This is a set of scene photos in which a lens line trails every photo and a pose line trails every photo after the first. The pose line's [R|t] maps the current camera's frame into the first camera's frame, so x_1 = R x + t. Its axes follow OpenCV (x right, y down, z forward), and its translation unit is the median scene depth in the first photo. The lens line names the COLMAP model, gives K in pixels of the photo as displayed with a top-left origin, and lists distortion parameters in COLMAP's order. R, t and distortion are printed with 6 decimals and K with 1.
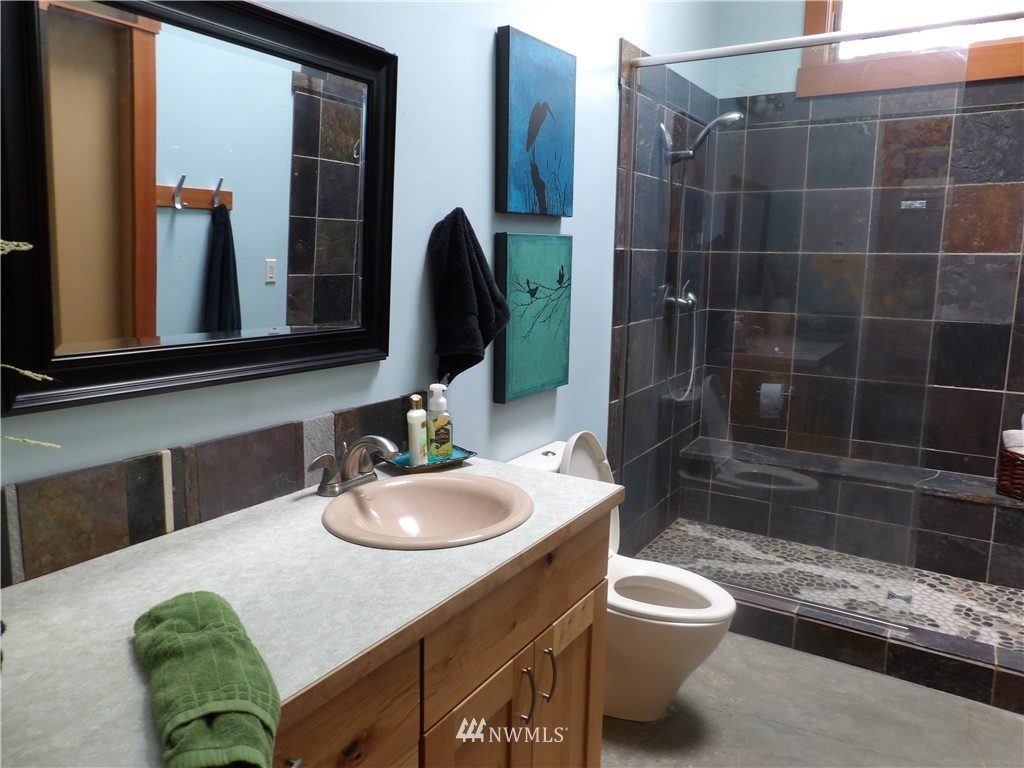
lens RADIAL K [[737.7, 0, 505.7], [0, 737.7, 373.3], [0, 0, 1]] dist [-0.036649, 0.052390]
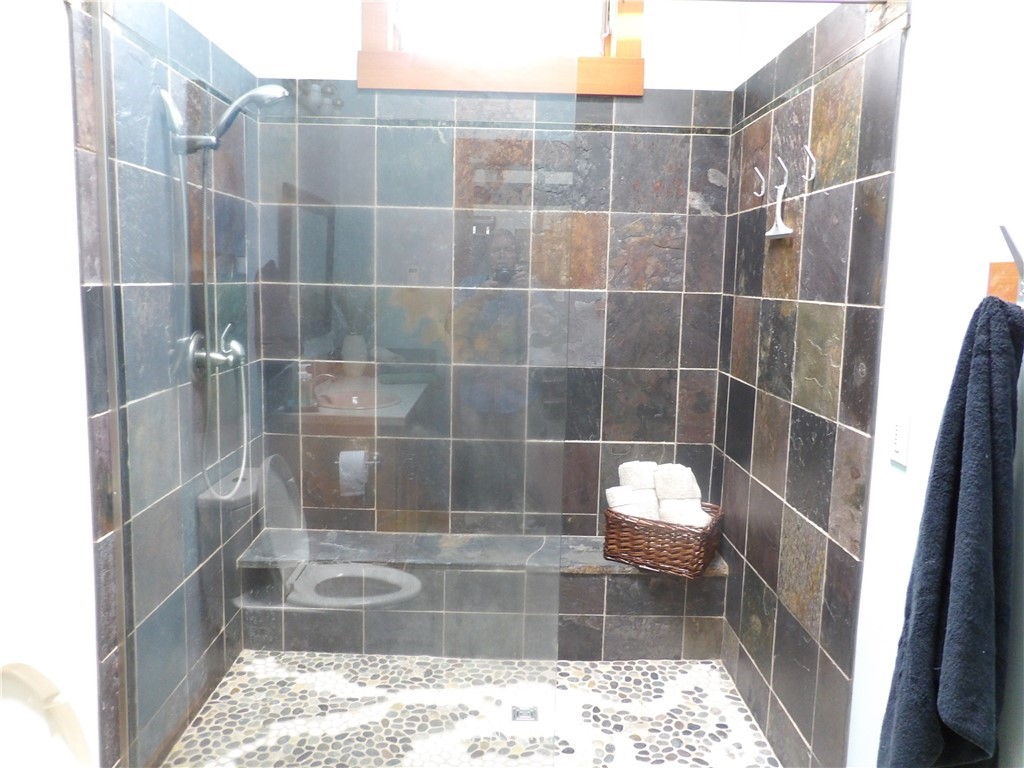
lens RADIAL K [[737.7, 0, 519.1], [0, 737.7, 377.7], [0, 0, 1]] dist [-0.036649, 0.052390]
pose [[0.836947, -0.062488, 0.543705, 0.101593], [0.071895, 0.997404, 0.003960, -0.062216], [-0.542541, 0.035776, 0.839267, 0.276509]]
